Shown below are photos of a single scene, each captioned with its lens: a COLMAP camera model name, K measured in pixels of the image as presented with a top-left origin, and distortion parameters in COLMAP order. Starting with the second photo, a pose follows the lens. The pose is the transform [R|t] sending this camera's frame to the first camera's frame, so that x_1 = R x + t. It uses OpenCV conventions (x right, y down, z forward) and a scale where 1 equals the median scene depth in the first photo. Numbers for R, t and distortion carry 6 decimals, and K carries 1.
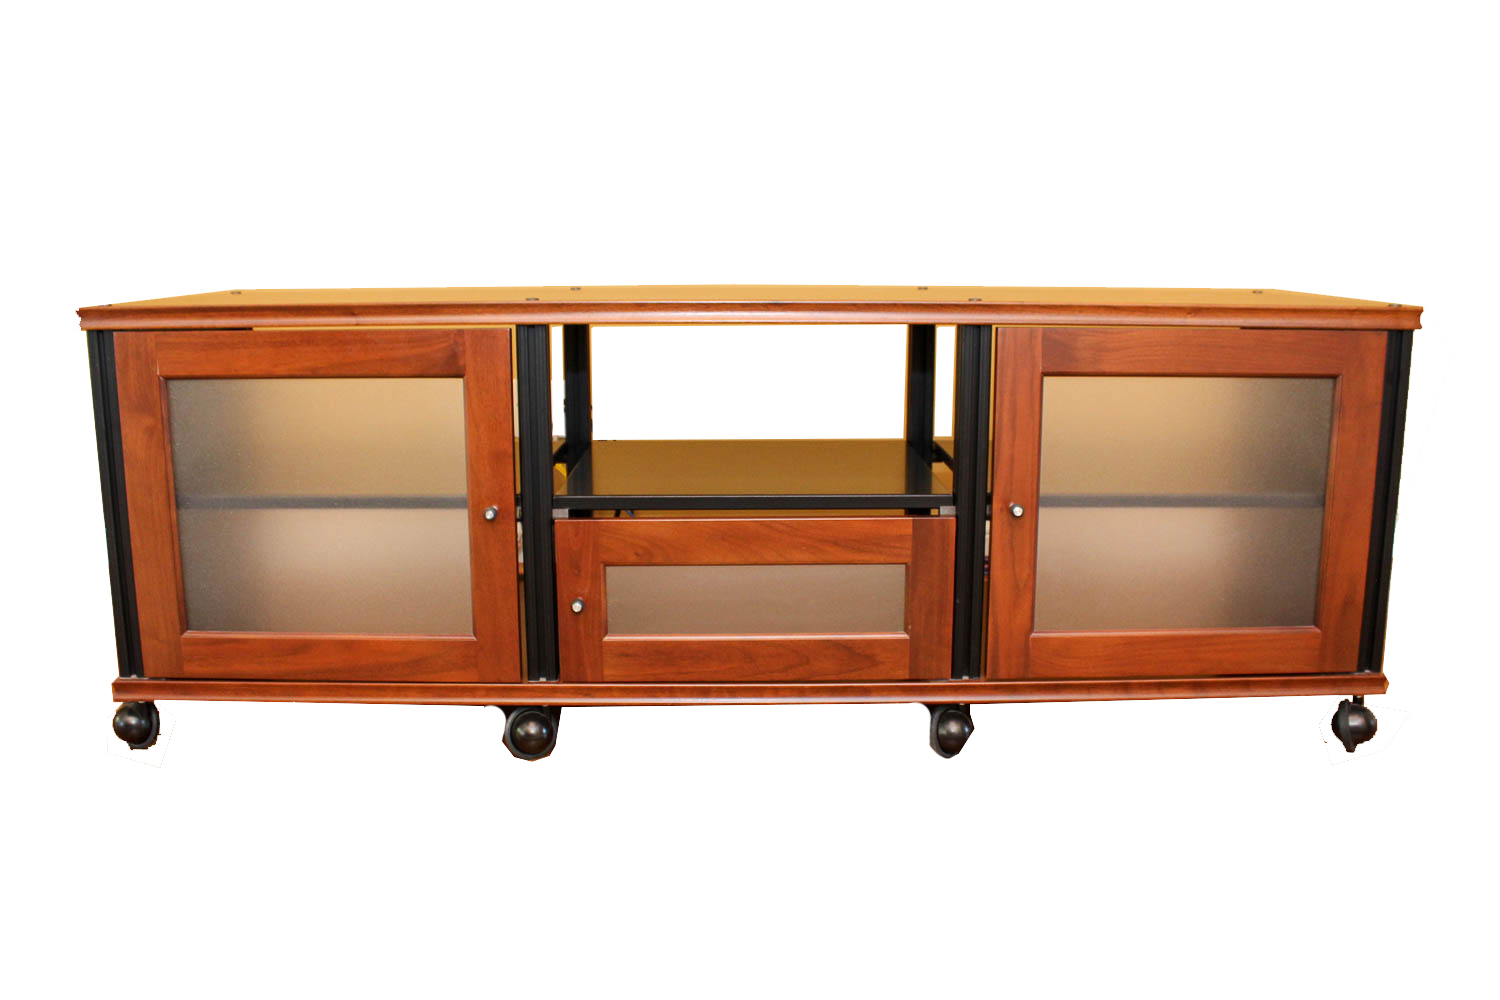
lens RADIAL K [[1247.7, 0, 740.3], [0, 1247.7, 500.3], [0, 0, 1]] dist [-0.158334, 0.132363]
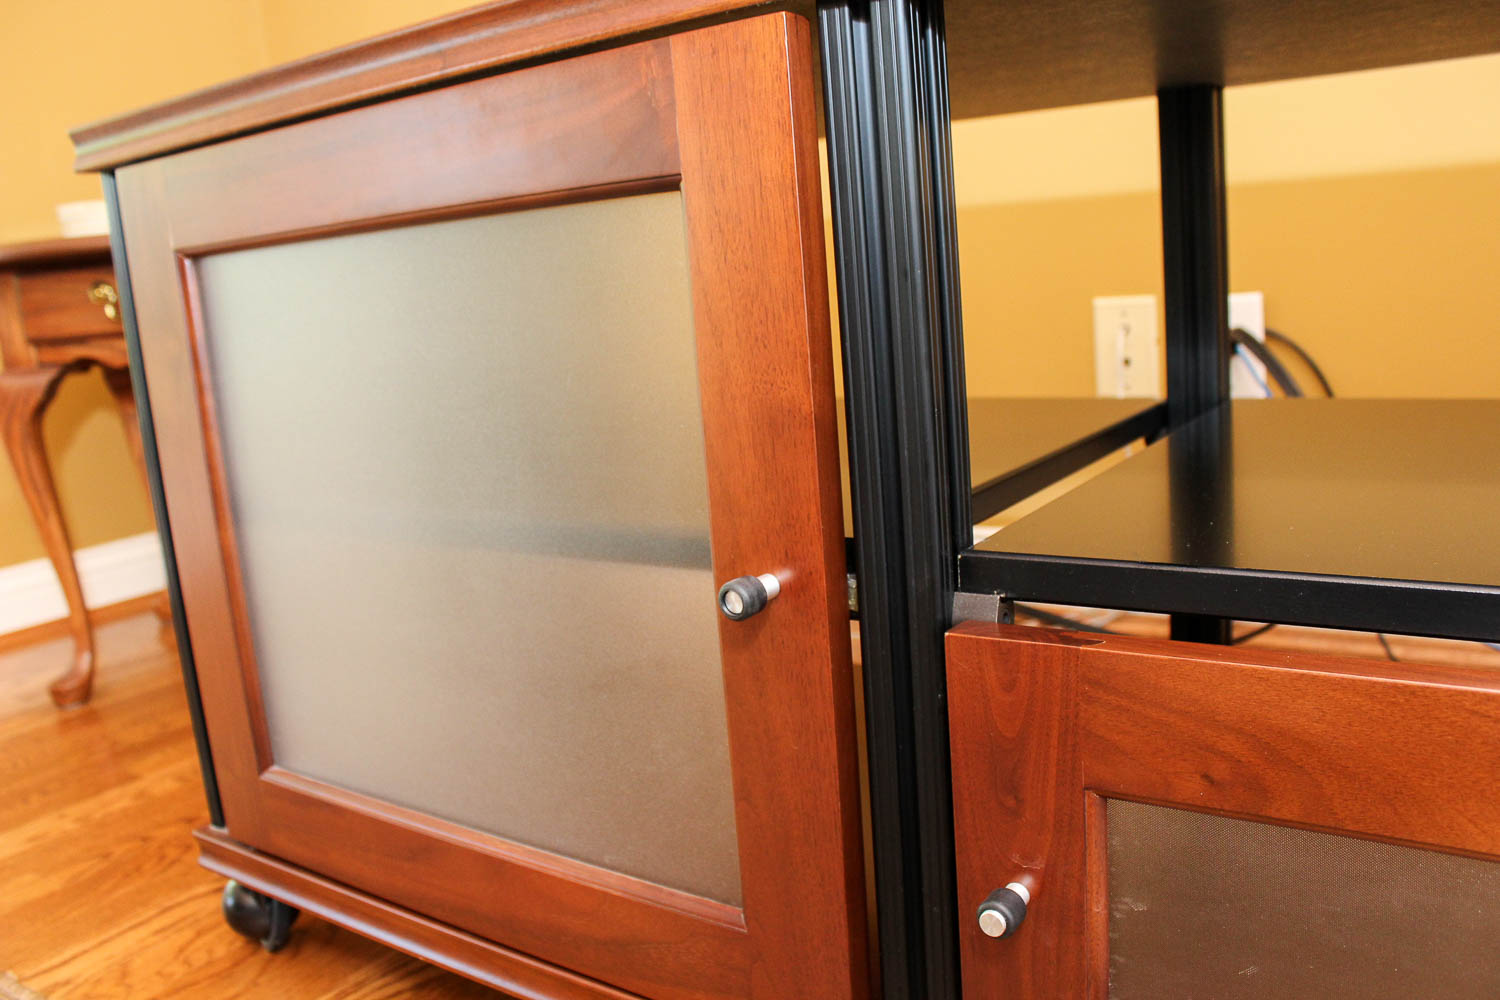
lens RADIAL K [[1247.7, 0, 740.3], [0, 1247.7, 500.3], [0, 0, 1]] dist [-0.158334, 0.132363]
pose [[0.815393, 0.045778, -0.577095, -0.013595], [-0.032387, 0.998915, 0.033477, -0.025479], [0.578001, -0.008607, 0.815991, 0.714672]]
